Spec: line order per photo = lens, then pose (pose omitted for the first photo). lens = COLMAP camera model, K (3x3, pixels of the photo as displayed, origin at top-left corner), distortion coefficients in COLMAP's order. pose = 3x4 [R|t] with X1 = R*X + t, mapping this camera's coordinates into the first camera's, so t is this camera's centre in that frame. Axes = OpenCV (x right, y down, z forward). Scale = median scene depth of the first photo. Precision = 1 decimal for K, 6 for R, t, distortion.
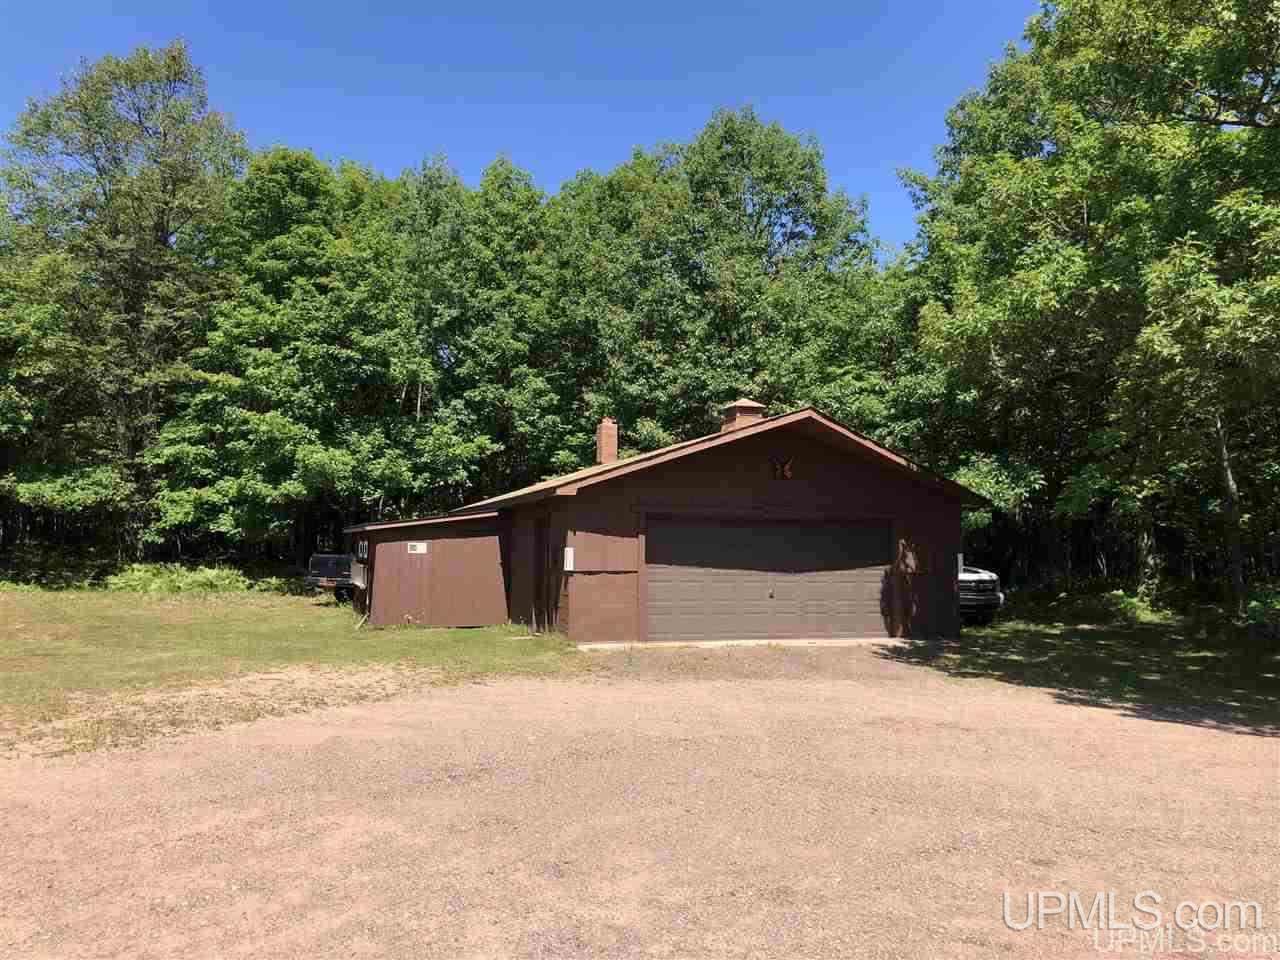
lens RADIAL K [[1035.9, 0, 604.4], [0, 1035.9, 483.1], [0, 0, 1]] dist [0.004829, 0.005131]
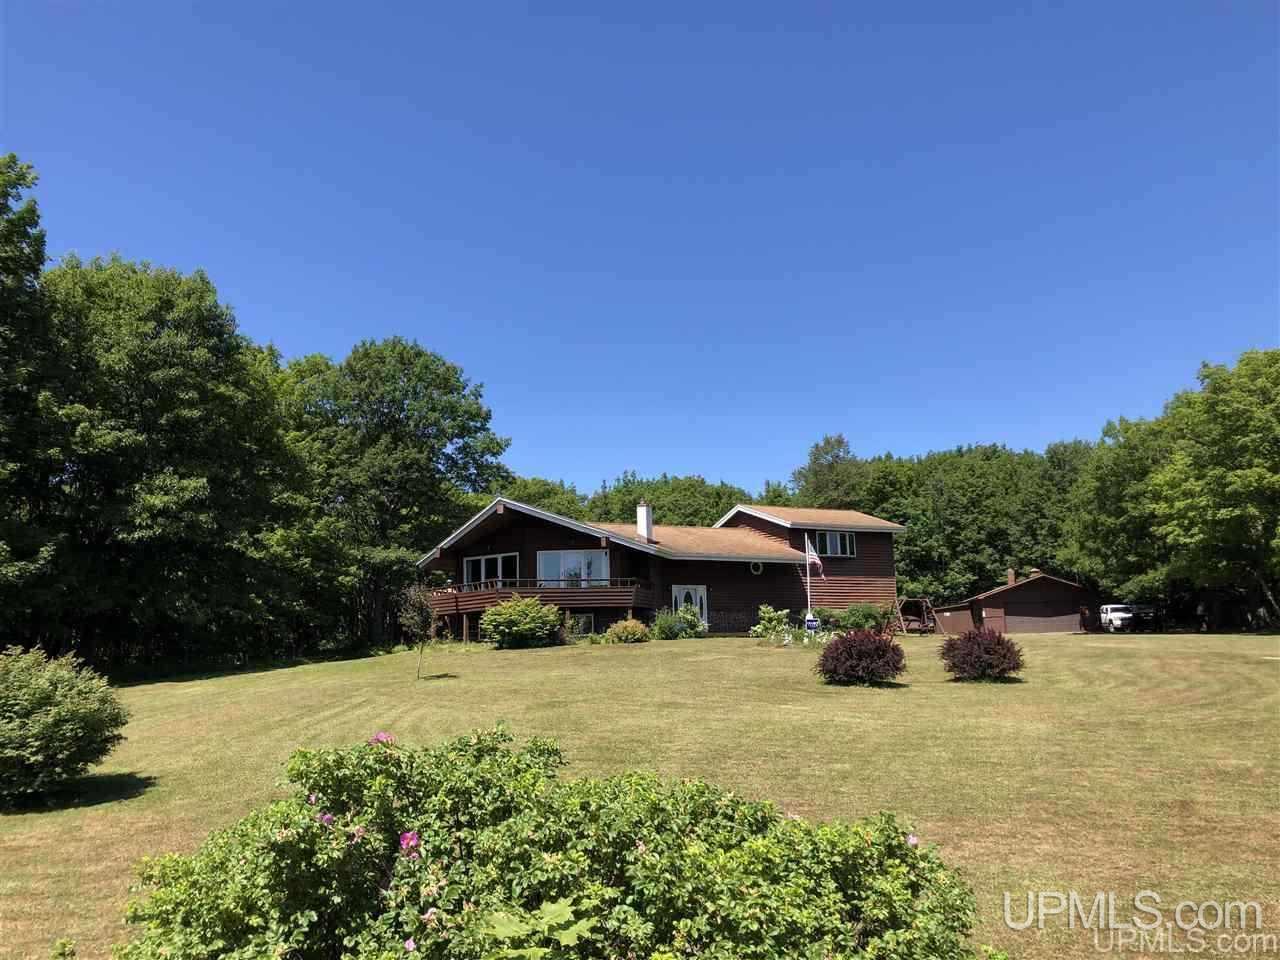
lens RADIAL K [[1035.9, 0, 604.4], [0, 1035.9, 483.1], [0, 0, 1]] dist [0.004829, 0.005131]
pose [[0.873934, -0.109322, -0.473591, 0.381186], [0.069633, 0.992487, -0.100605, -0.078913], [0.481031, 0.054944, 0.874980, -1.957835]]
